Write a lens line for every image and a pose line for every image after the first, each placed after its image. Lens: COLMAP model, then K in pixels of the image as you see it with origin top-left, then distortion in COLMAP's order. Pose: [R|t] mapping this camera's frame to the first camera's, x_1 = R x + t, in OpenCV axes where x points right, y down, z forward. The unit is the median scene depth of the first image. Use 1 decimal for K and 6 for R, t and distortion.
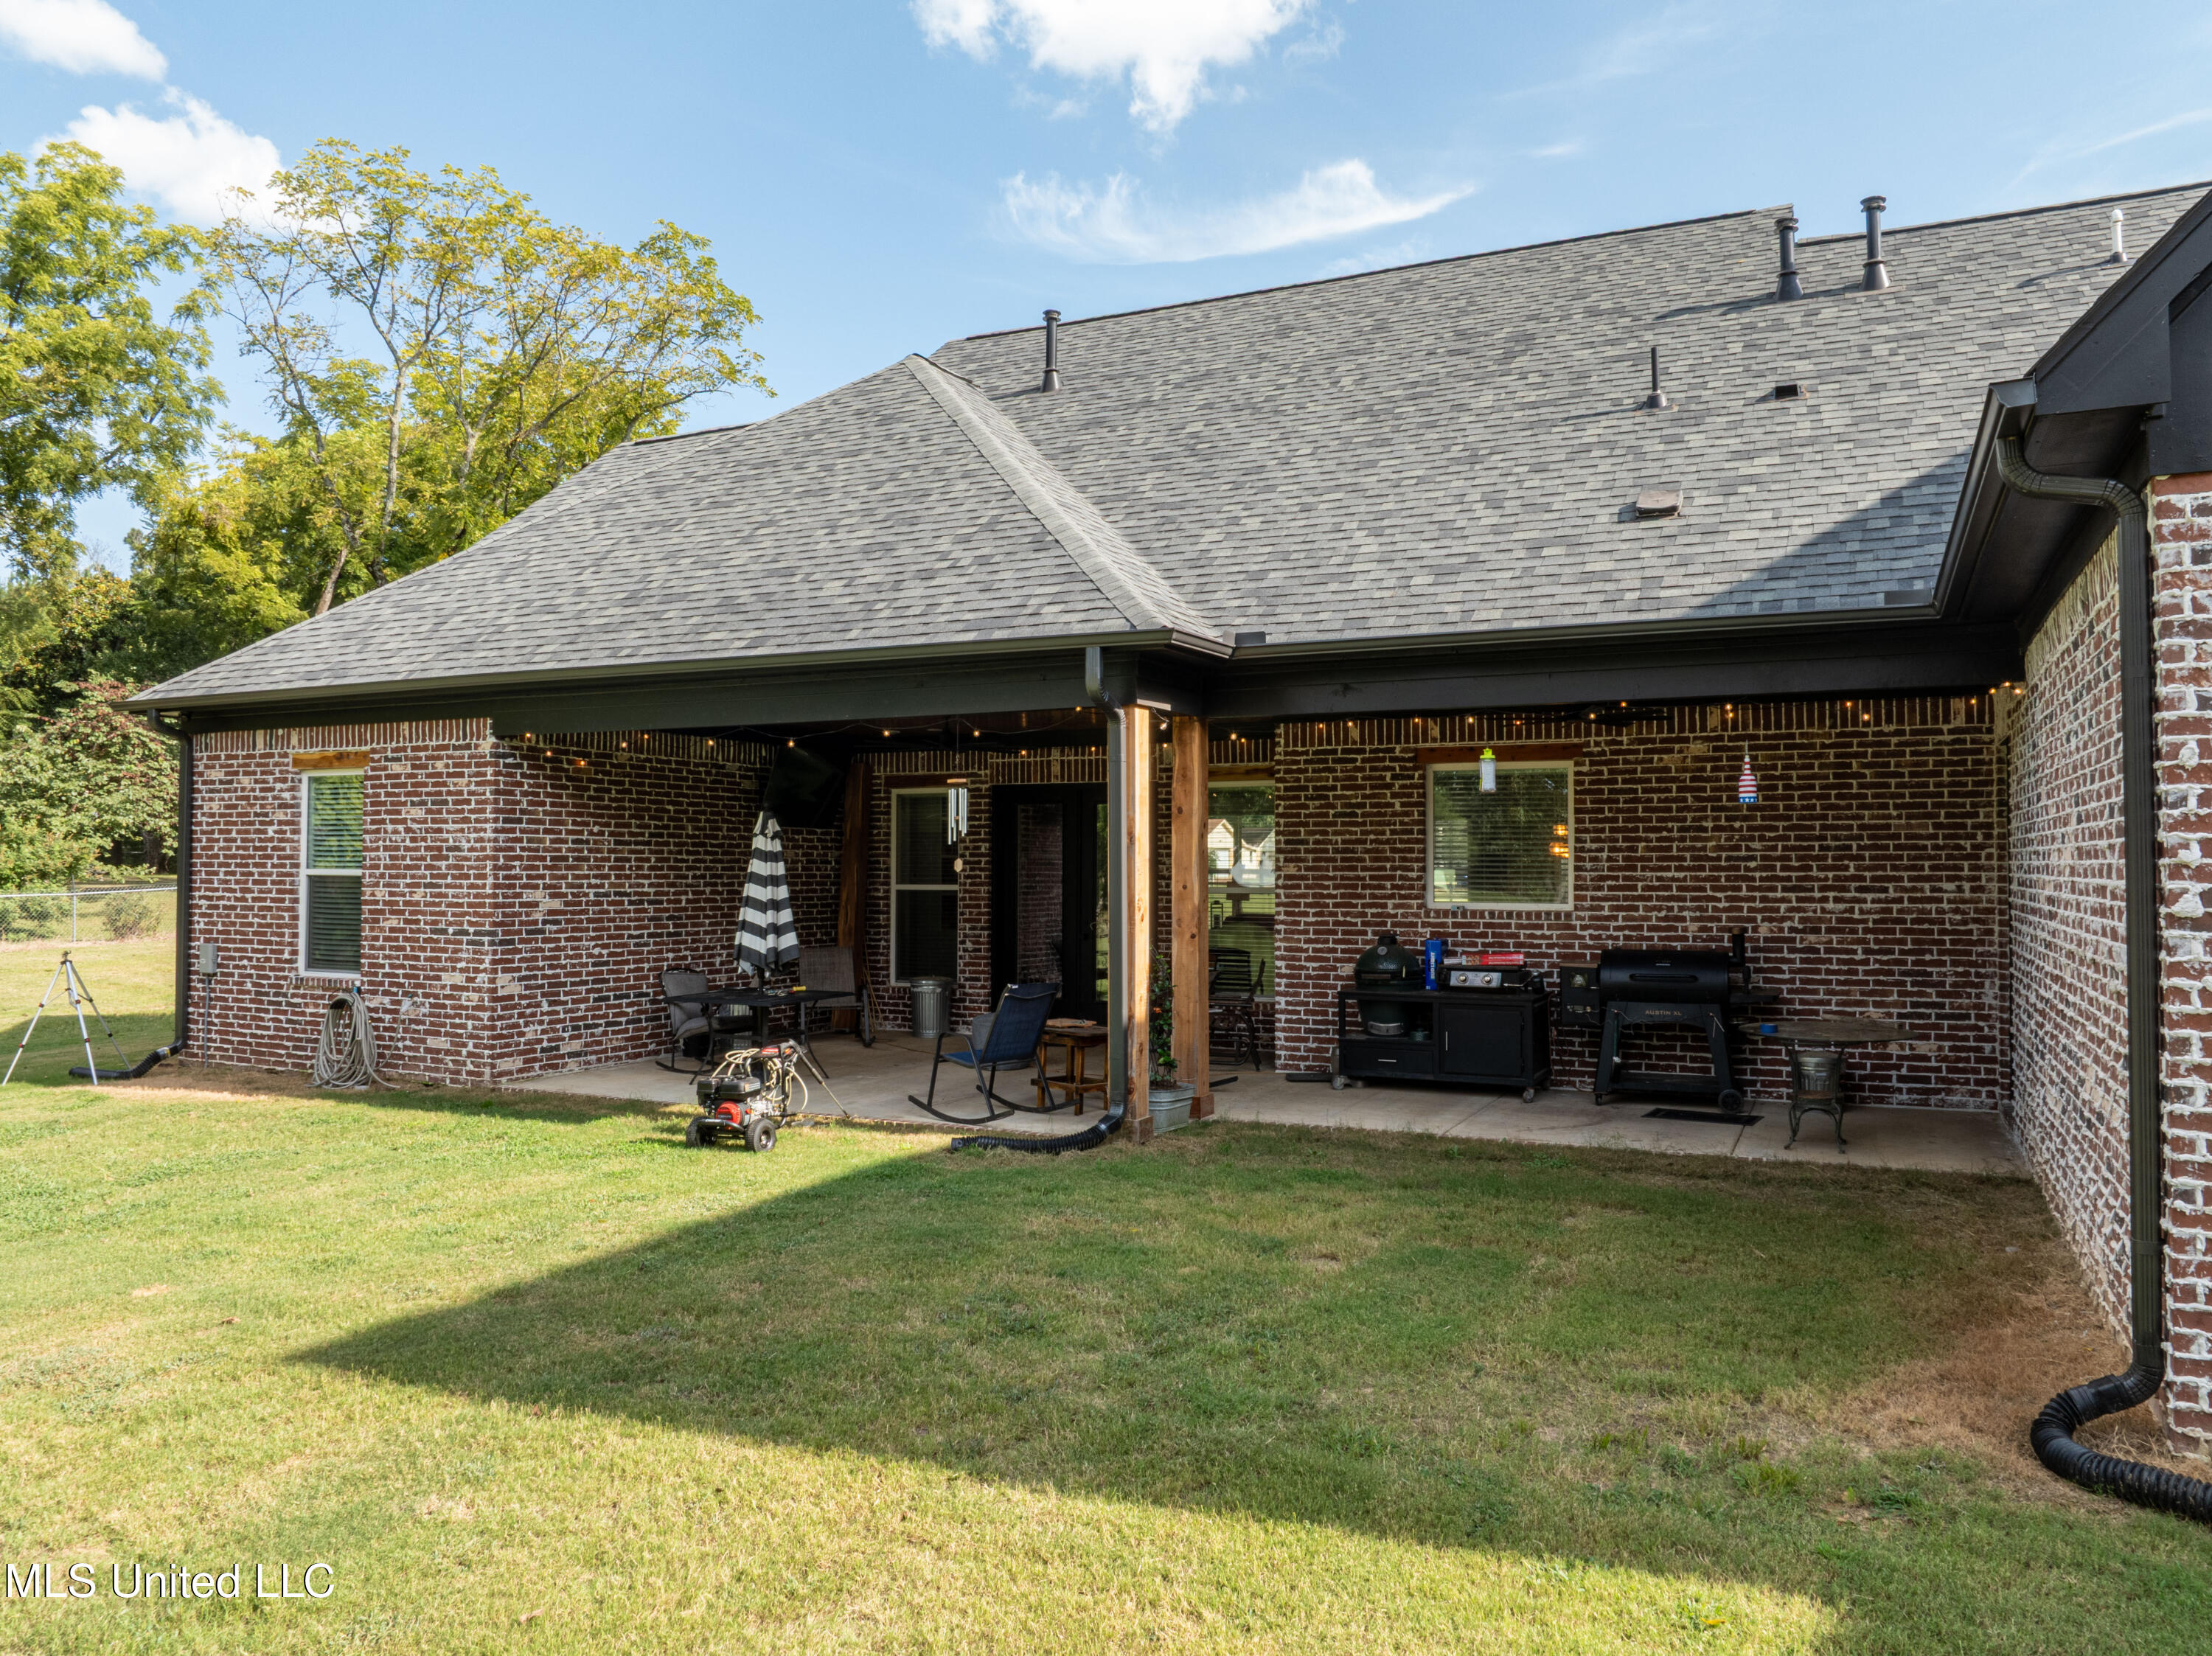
lens RADIAL K [[1563.9, 0, 1142.0], [0, 1563.9, 830.4], [0, 0, 1]] dist [-0.059960, 0.034980]
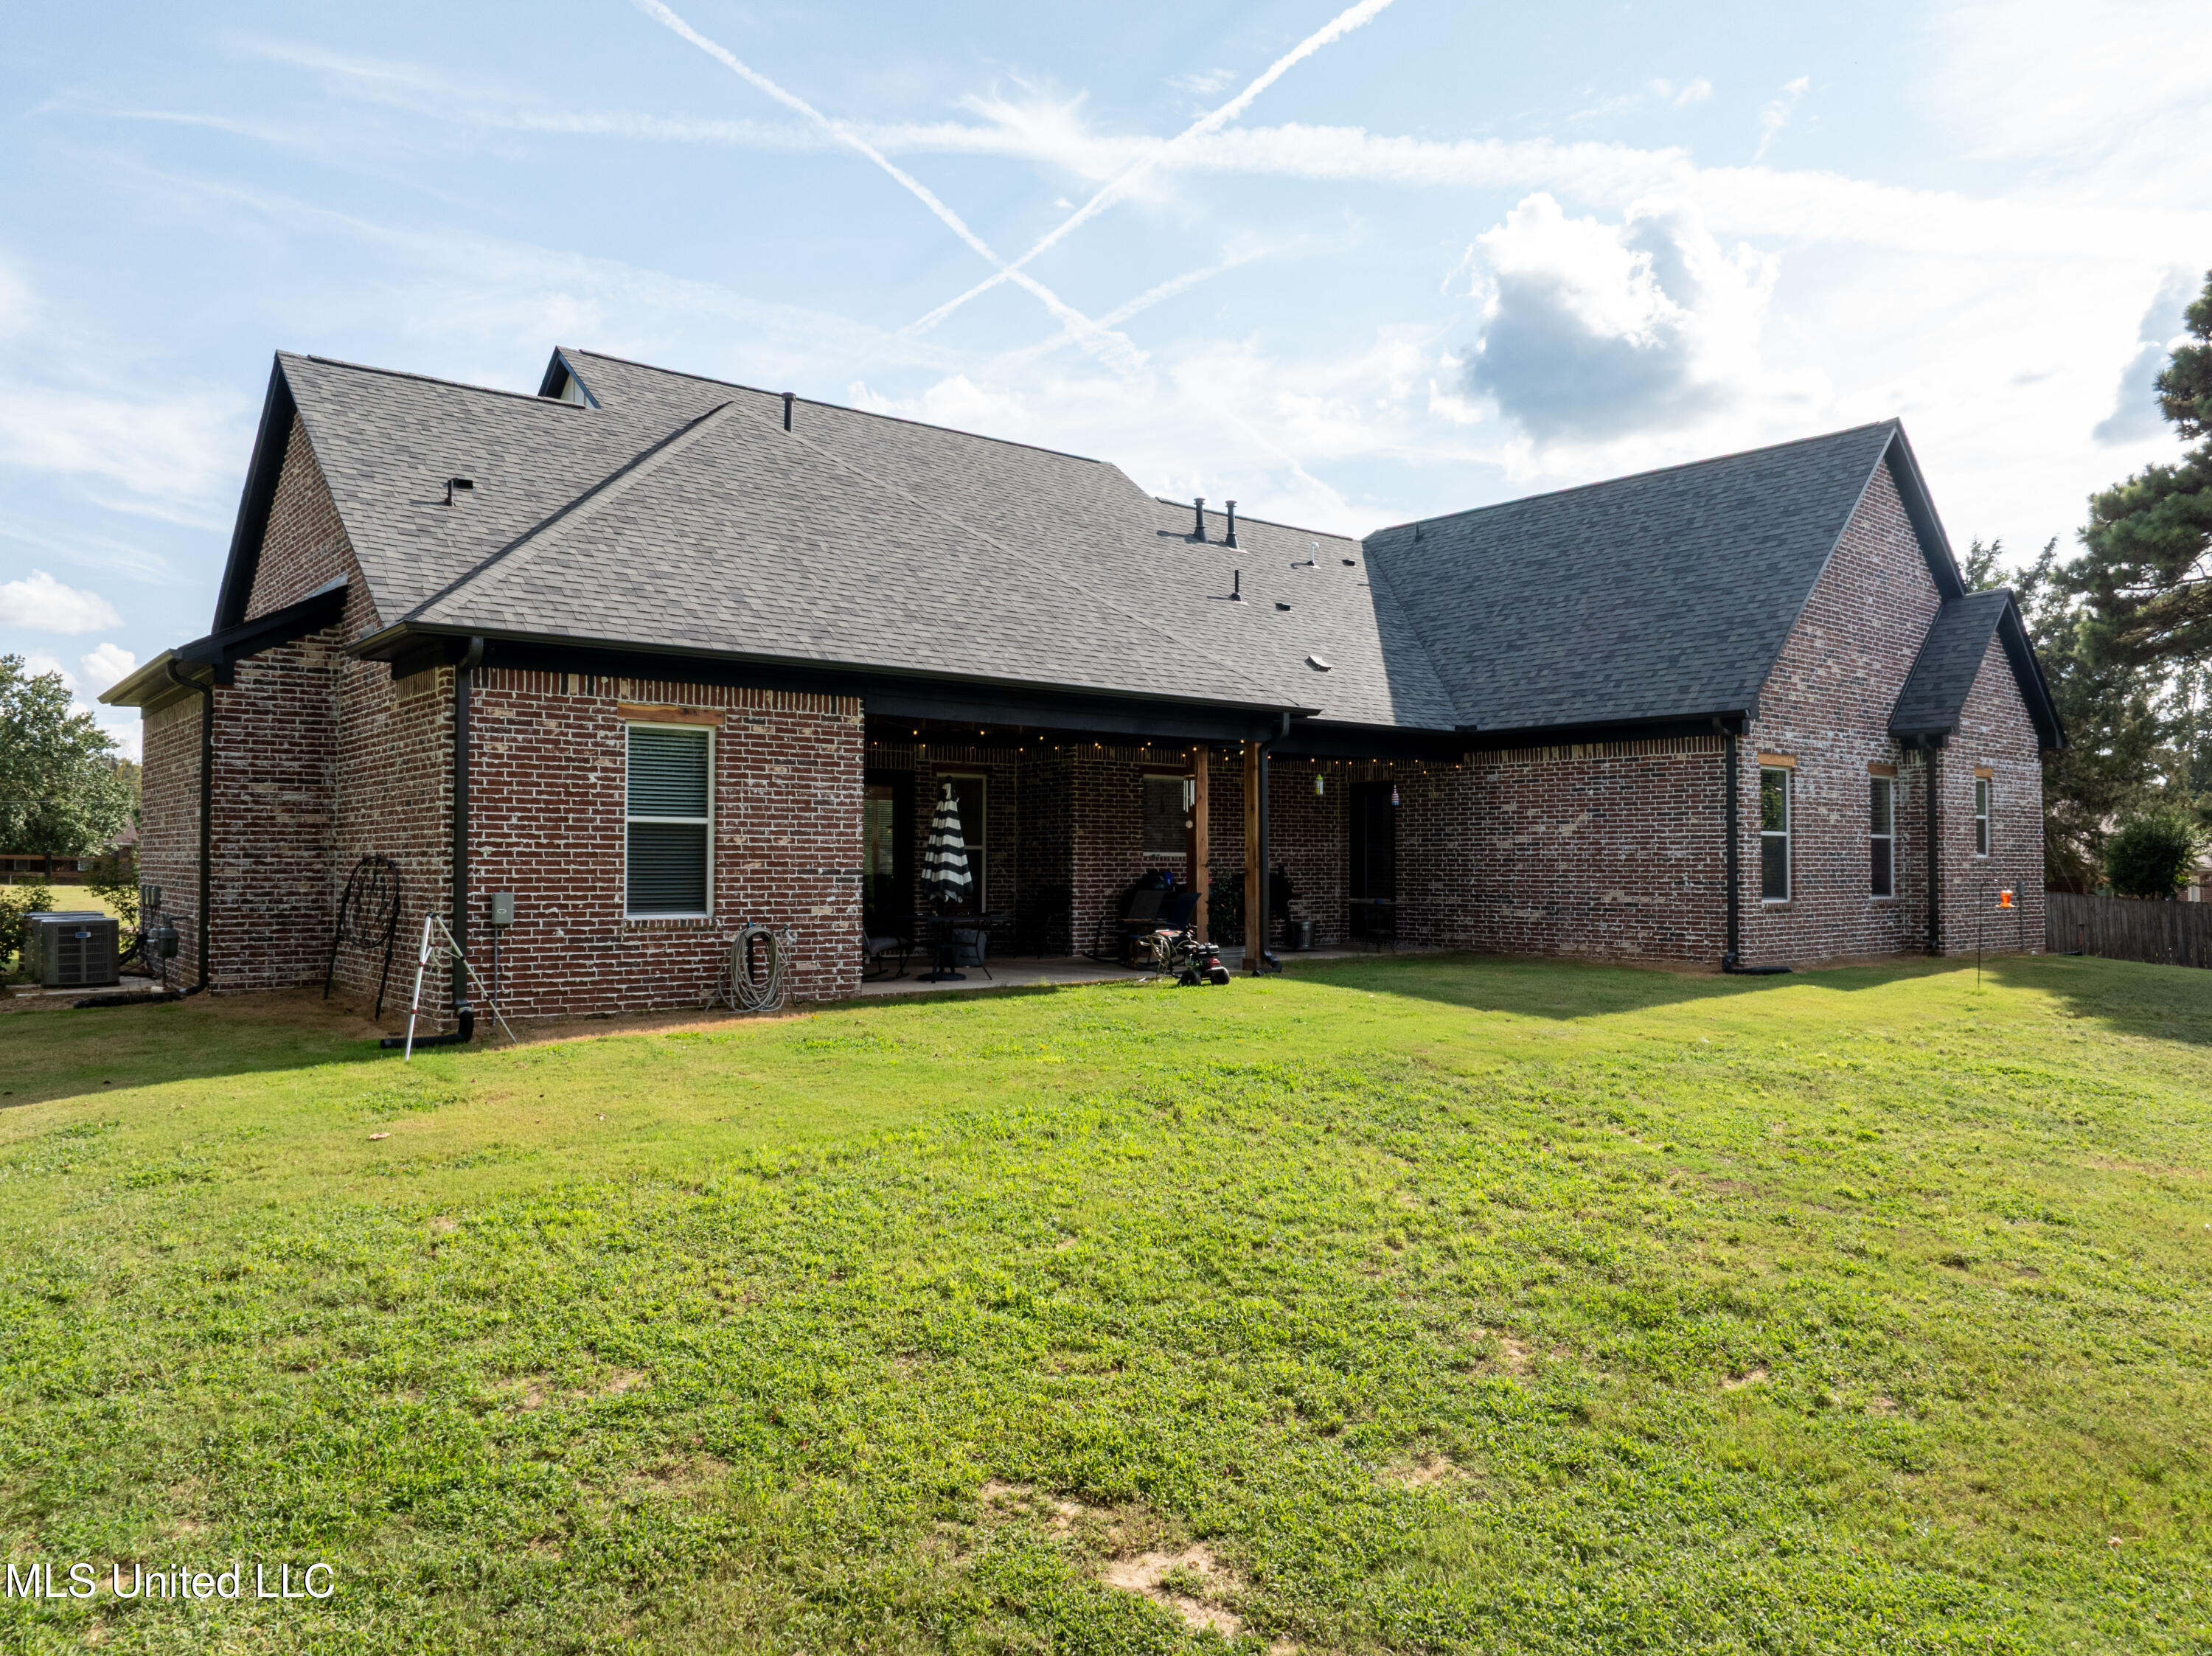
lens RADIAL K [[1632.8, 0, 1099.9], [0, 1632.8, 850.3], [0, 0, 1]] dist [-0.049255, -0.005593]
pose [[0.404646, 0.008345, 0.914435, -1.474246], [-0.020911, 0.999781, 0.000130, 0.043093], [-0.914234, -0.019175, 0.404732, 0.283893]]
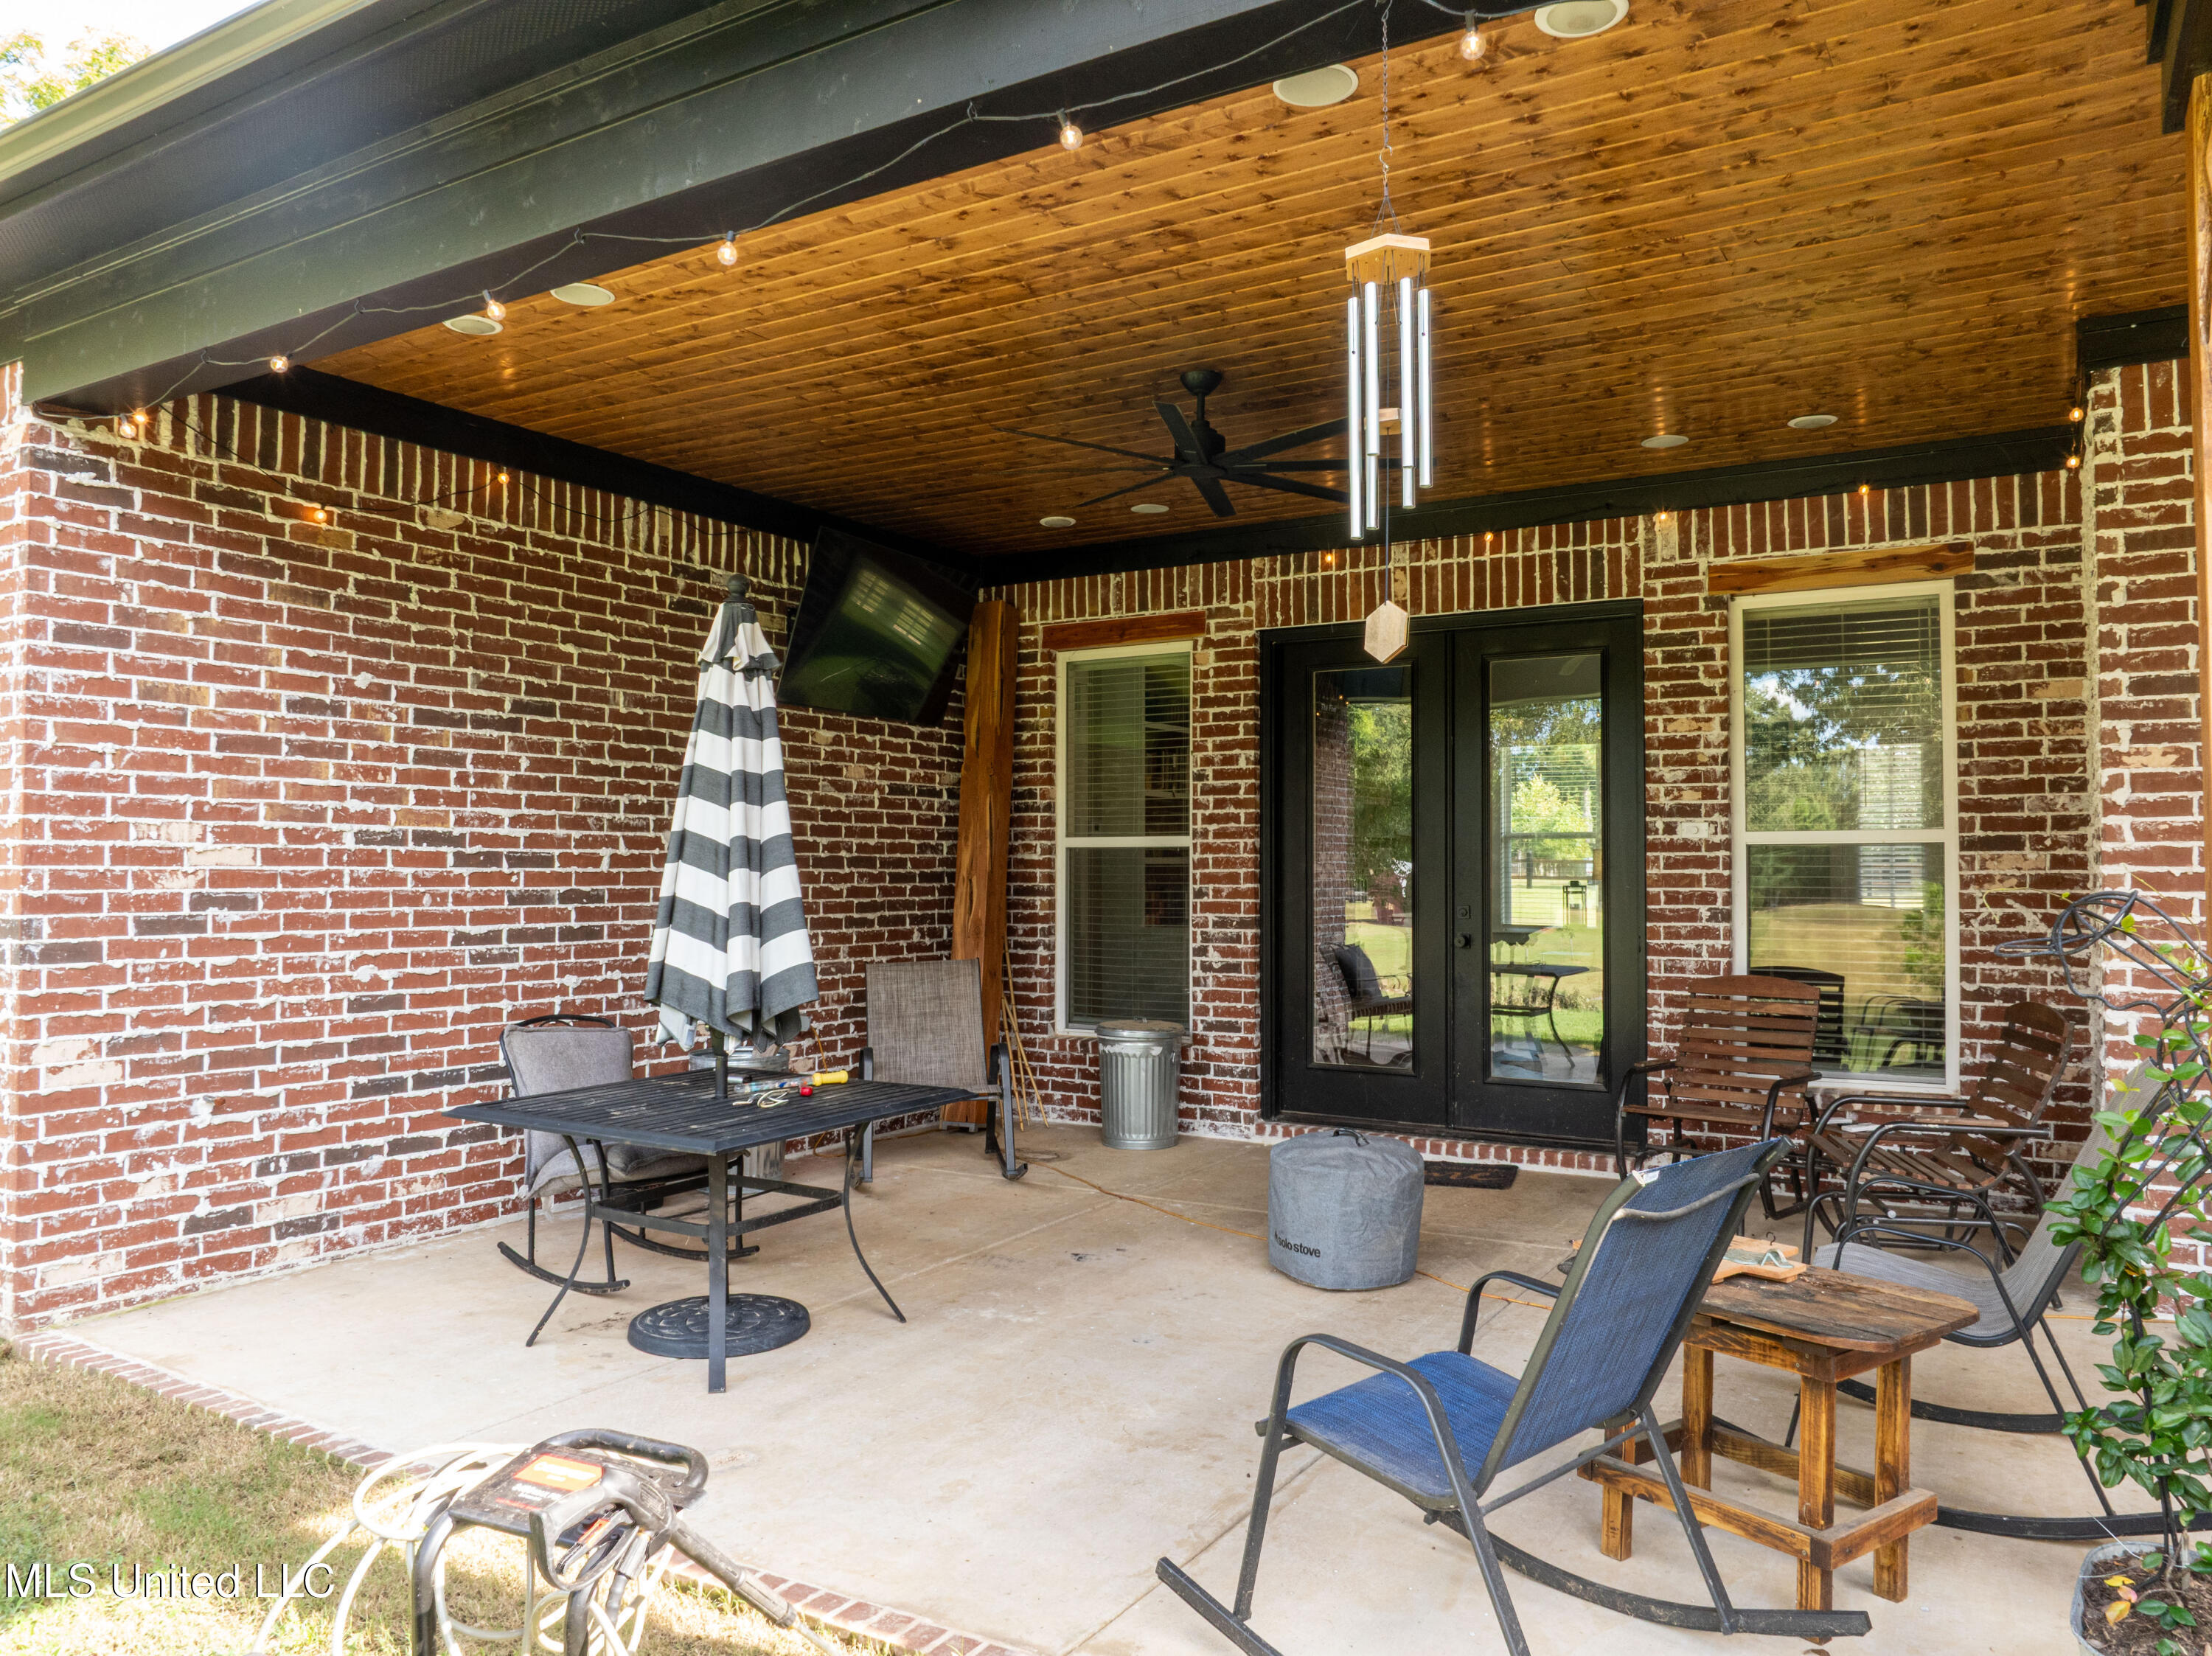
lens RADIAL K [[1553.8, 0, 1106.0], [0, 1553.8, 828.0], [0, 0, 1]] dist [-0.049570, 0.003840]
pose [[0.993128, -0.003644, -0.116978, -0.107861], [0.003495, 0.999993, -0.001473, 0.041032], [0.116983, 0.001054, 0.993133, 0.629035]]
